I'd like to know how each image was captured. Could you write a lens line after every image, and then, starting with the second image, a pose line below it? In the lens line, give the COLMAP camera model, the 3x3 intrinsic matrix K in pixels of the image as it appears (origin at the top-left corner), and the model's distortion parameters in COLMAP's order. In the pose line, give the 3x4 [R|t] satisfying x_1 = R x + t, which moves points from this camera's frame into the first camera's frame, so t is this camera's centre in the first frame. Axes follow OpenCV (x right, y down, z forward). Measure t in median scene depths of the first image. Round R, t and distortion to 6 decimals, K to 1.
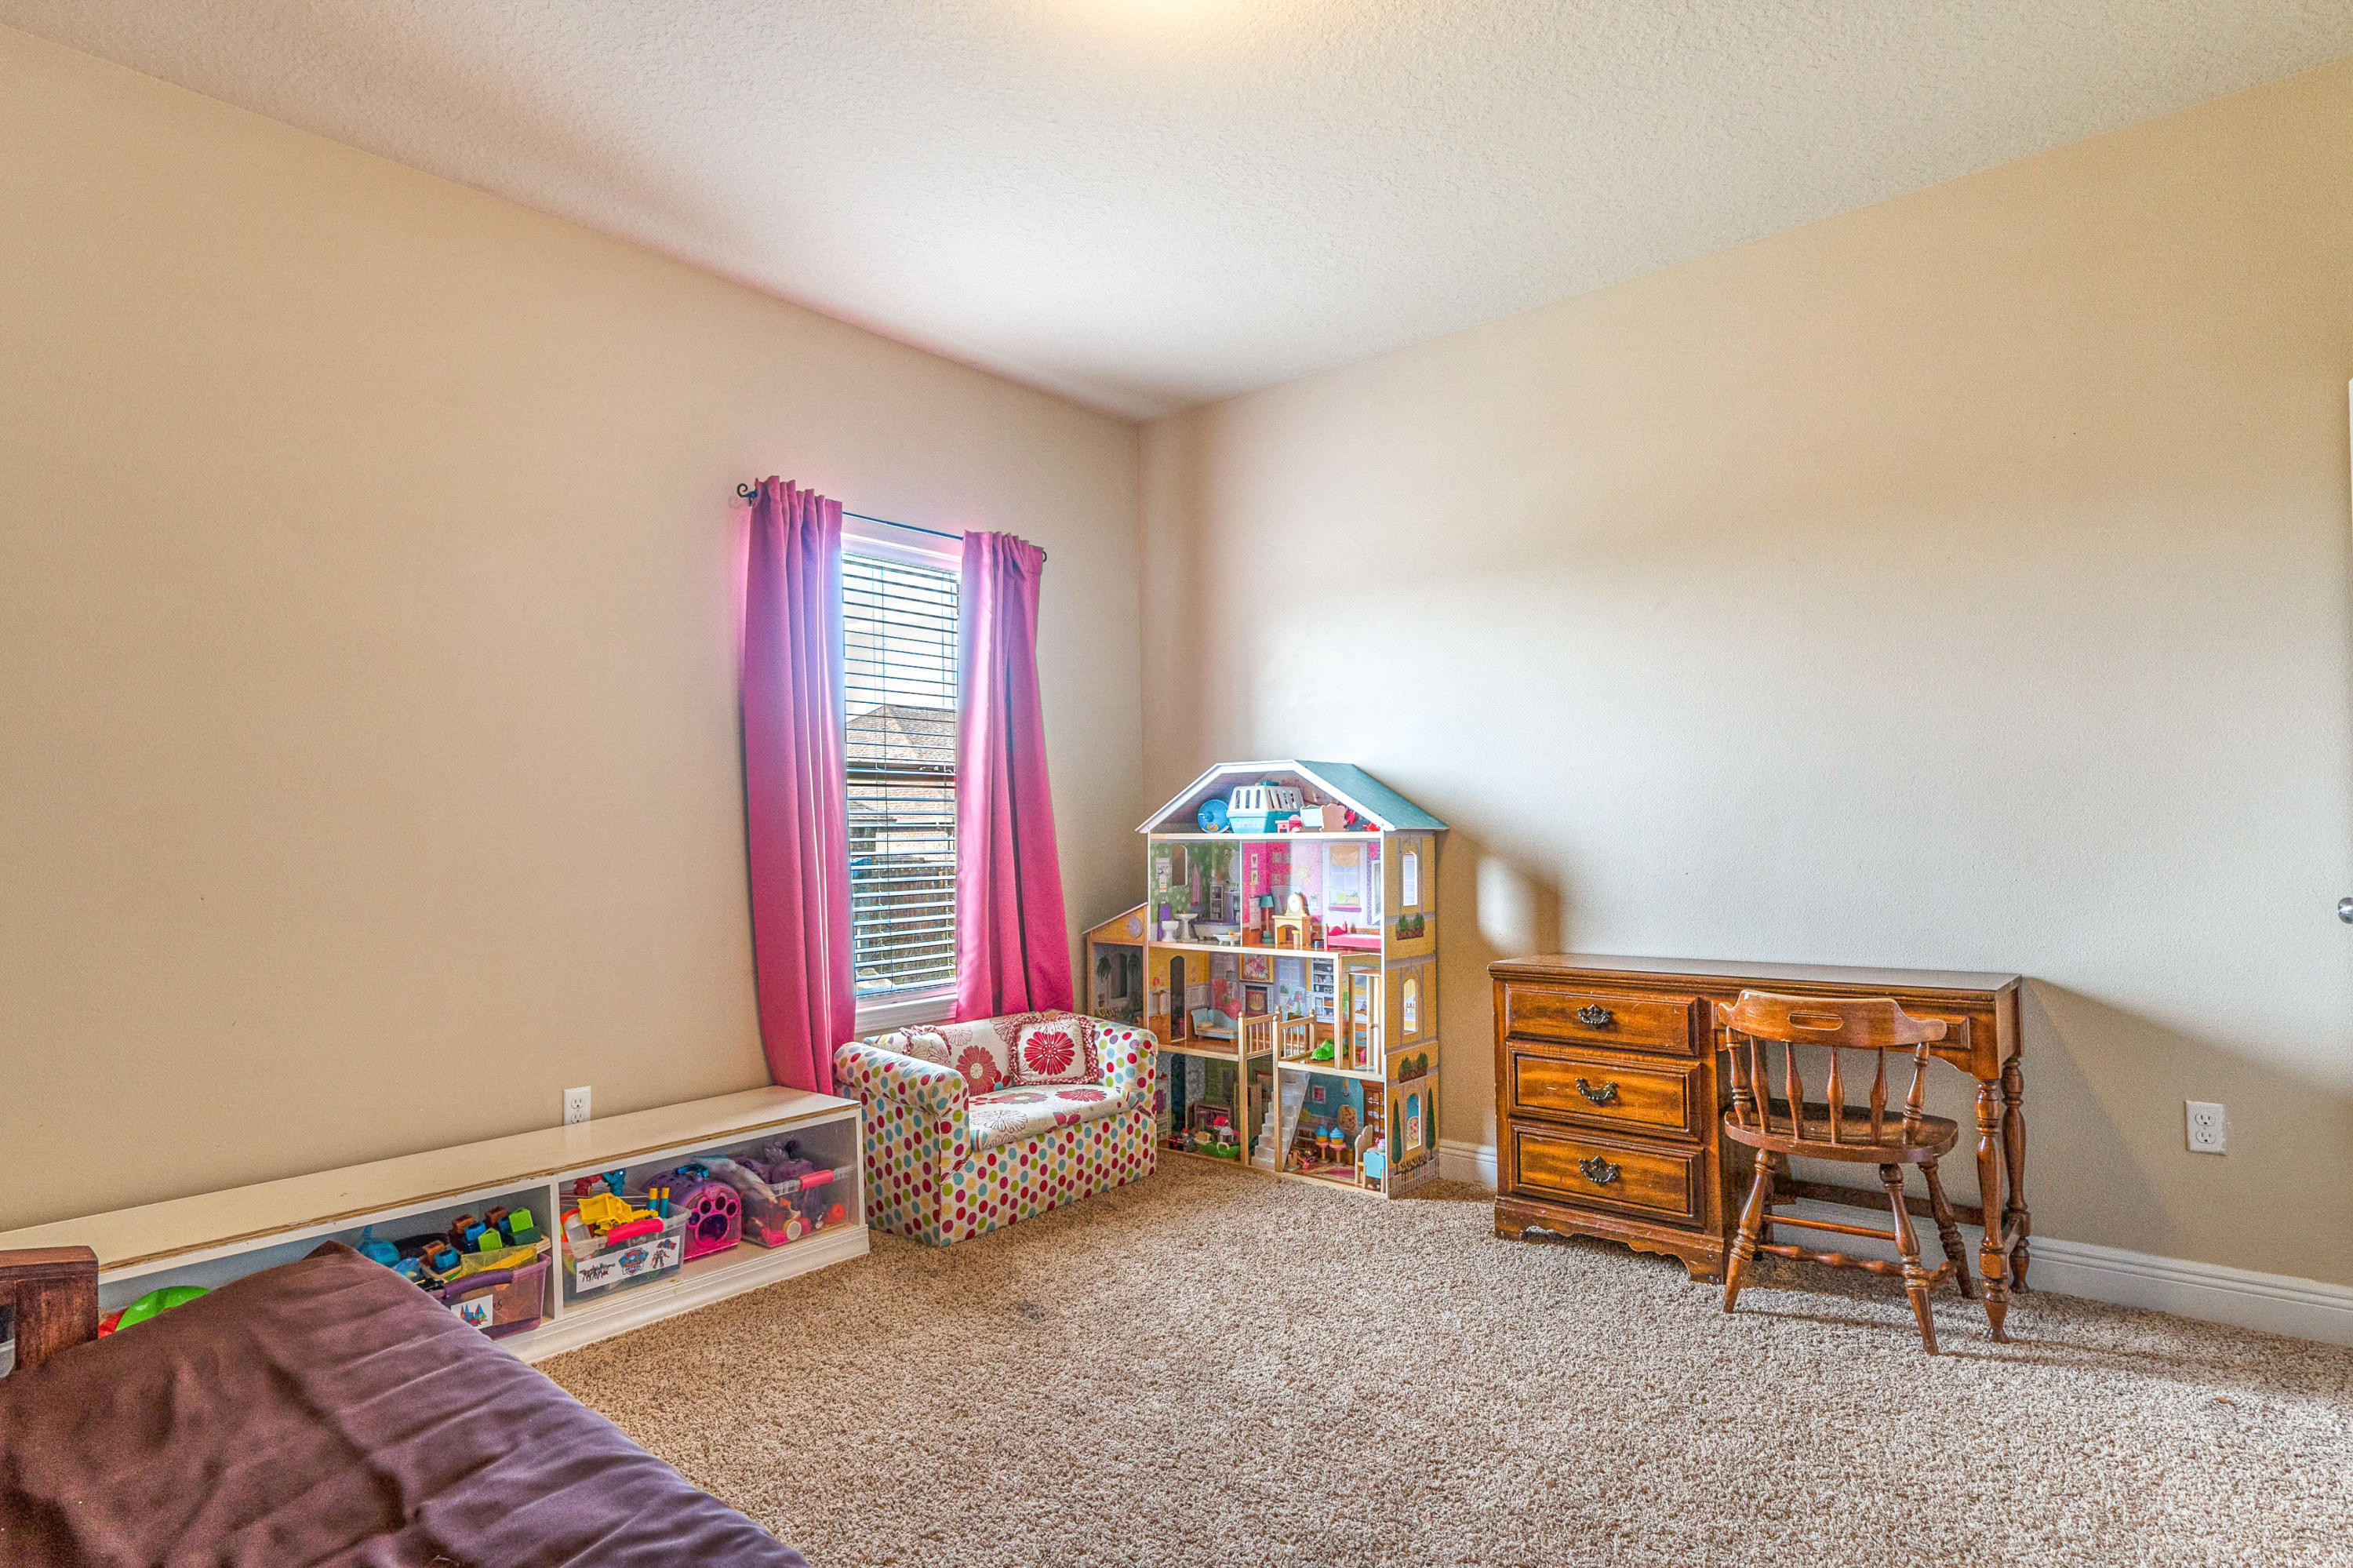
lens RADIAL K [[1234.5, 0, 1168.4], [0, 1234.5, 790.8], [0, 0, 1]] dist [-0.002619, -0.001633]
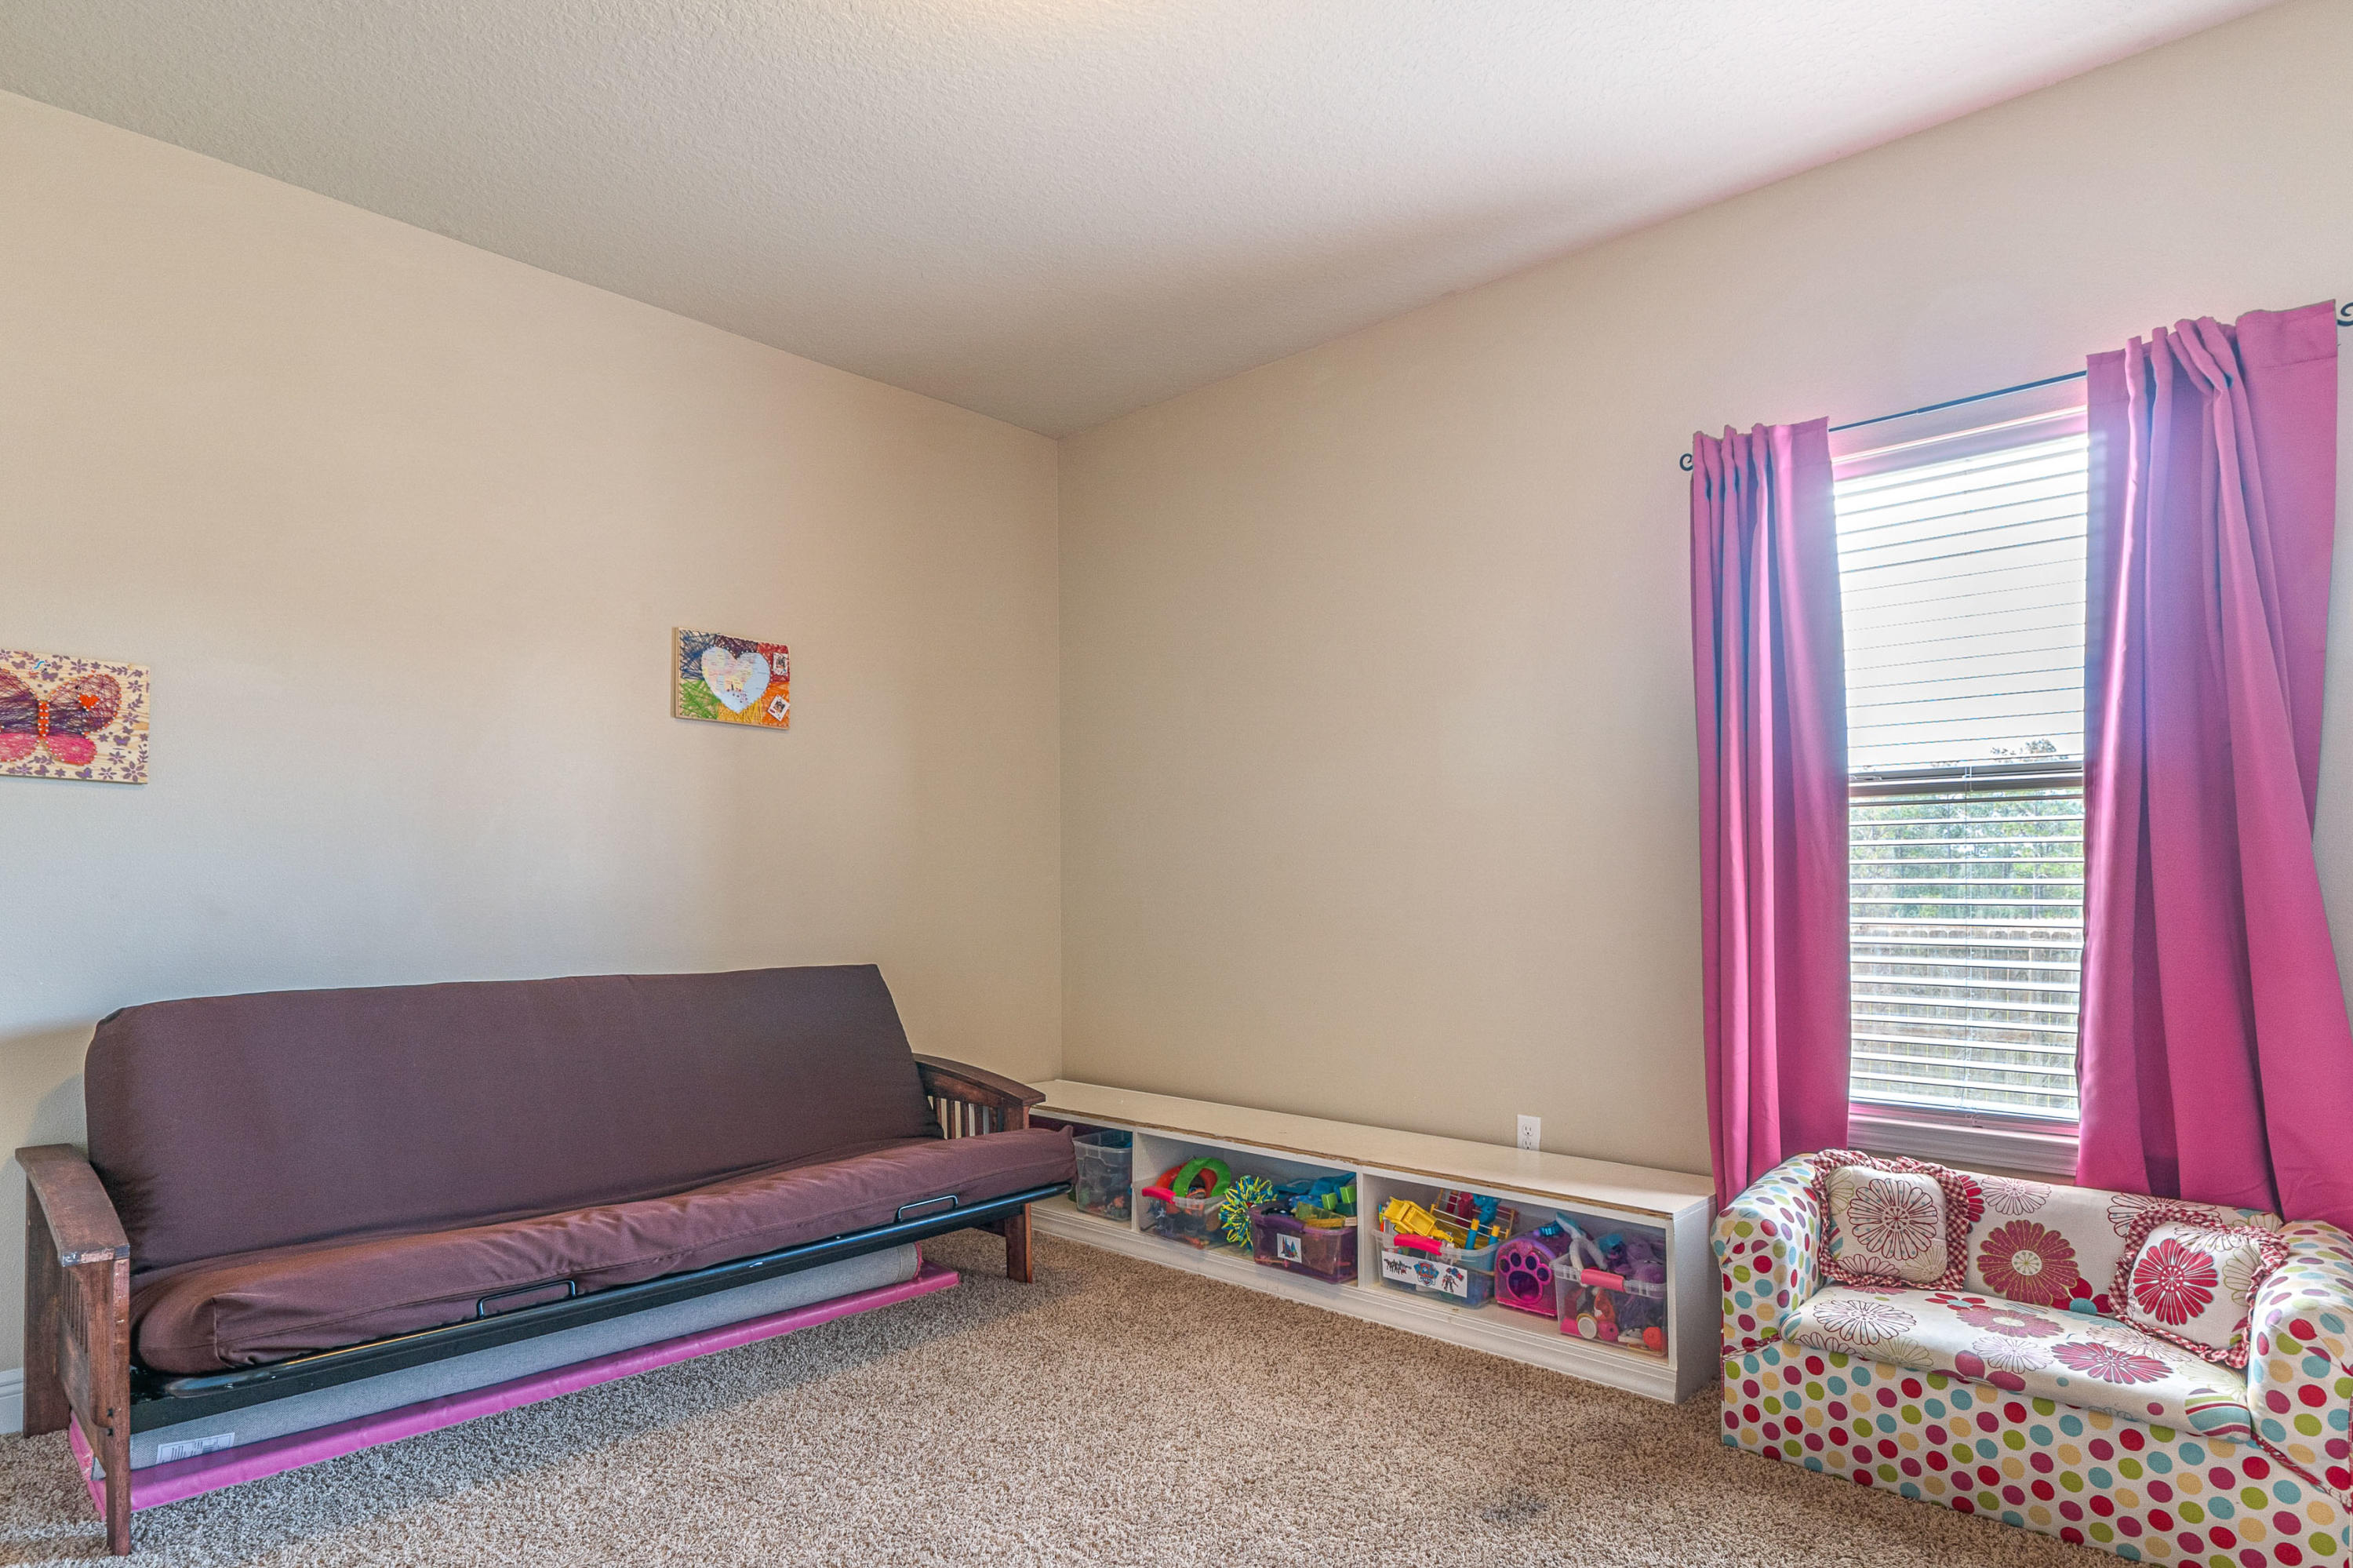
lens RADIAL K [[1304.5, 0, 1174.0], [0, 1304.5, 881.4], [0, 0, 1]] dist [-0.002572, -0.001372]
pose [[-0.055340, 0.016922, -0.998324, 0.586571], [0.037587, 0.999183, 0.014853, 0.015632], [0.997760, -0.036702, -0.055931, 0.722845]]
